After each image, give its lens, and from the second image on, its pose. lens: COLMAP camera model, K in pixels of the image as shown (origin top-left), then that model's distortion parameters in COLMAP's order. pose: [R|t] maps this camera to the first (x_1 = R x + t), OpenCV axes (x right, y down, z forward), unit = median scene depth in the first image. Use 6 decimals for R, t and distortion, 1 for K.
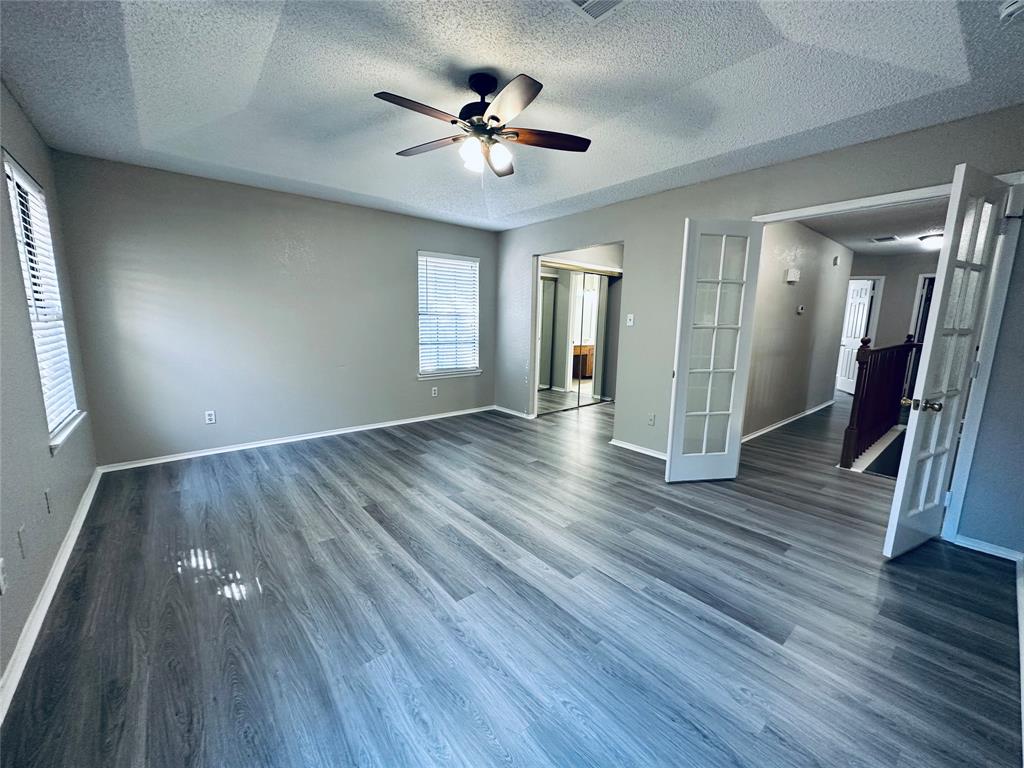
lens RADIAL K [[410.0, 0, 509.1], [0, 410.0, 390.3], [0, 0, 1]] dist [-0.002595, -0.000127]
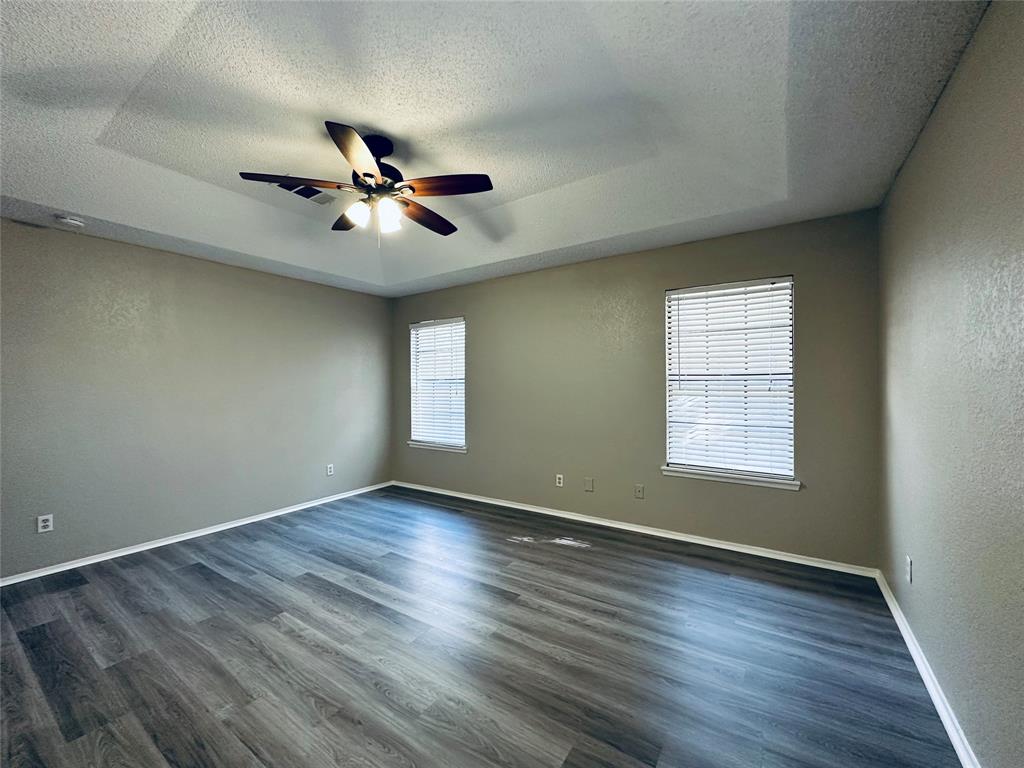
lens RADIAL K [[407.3, 0, 512.0], [0, 407.3, 384.0], [0, 0, 1]] dist [-0.002400, 0.000103]
pose [[-0.957309, -0.007475, -0.288969, -0.075319], [-0.057864, 0.984387, 0.166232, -0.305510], [0.283214, 0.175856, -0.942796, 1.684434]]
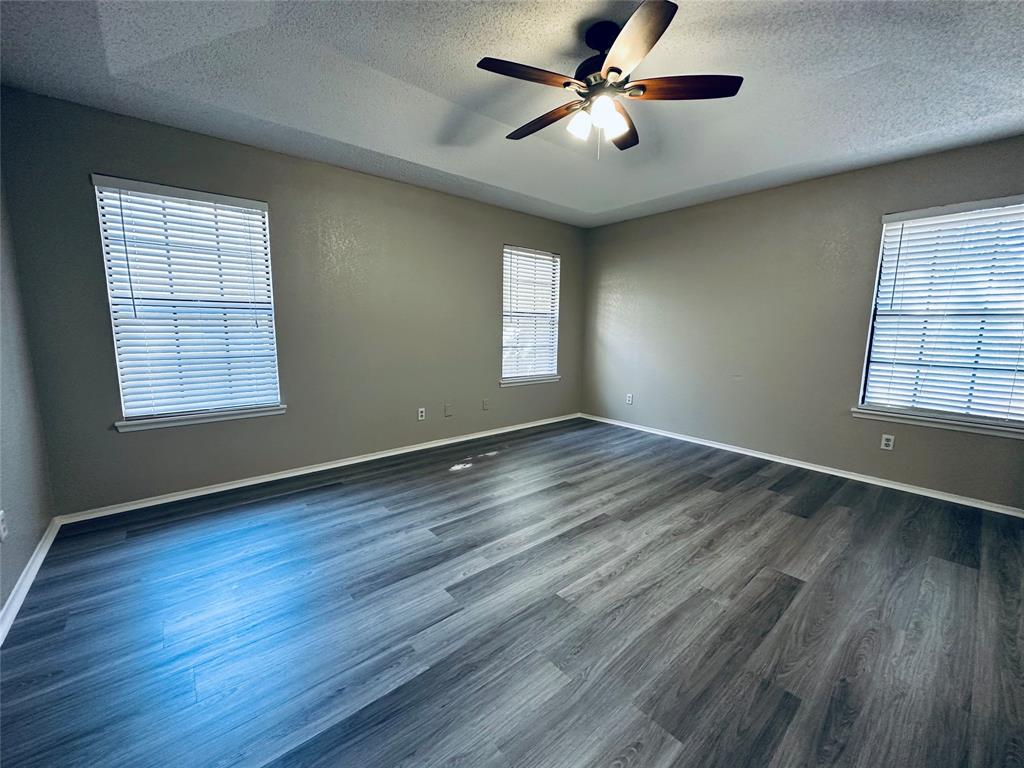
lens RADIAL K [[407.3, 0, 512.0], [0, 407.3, 384.0], [0, 0, 1]] dist [-0.002400, 0.000103]
pose [[0.012123, 0.126410, -0.991904, 0.706528], [-0.186621, 0.974833, 0.121954, -0.088664], [0.982357, 0.183631, 0.035409, 0.732117]]
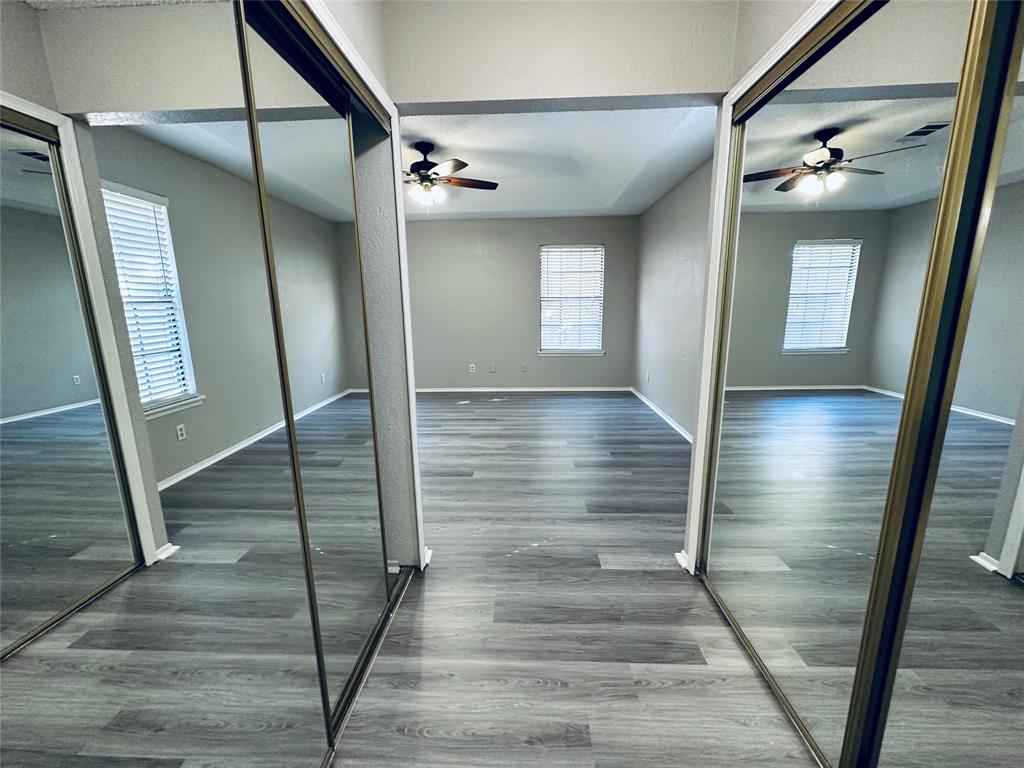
lens RADIAL K [[407.3, 0, 512.0], [0, 407.3, 384.0], [0, 0, 1]] dist [-0.002400, 0.000103]
pose [[-0.669855, 0.136573, -0.729824, 0.754498], [-0.127188, 0.947303, 0.294008, -0.327644], [0.731518, 0.289767, -0.617185, 1.945406]]
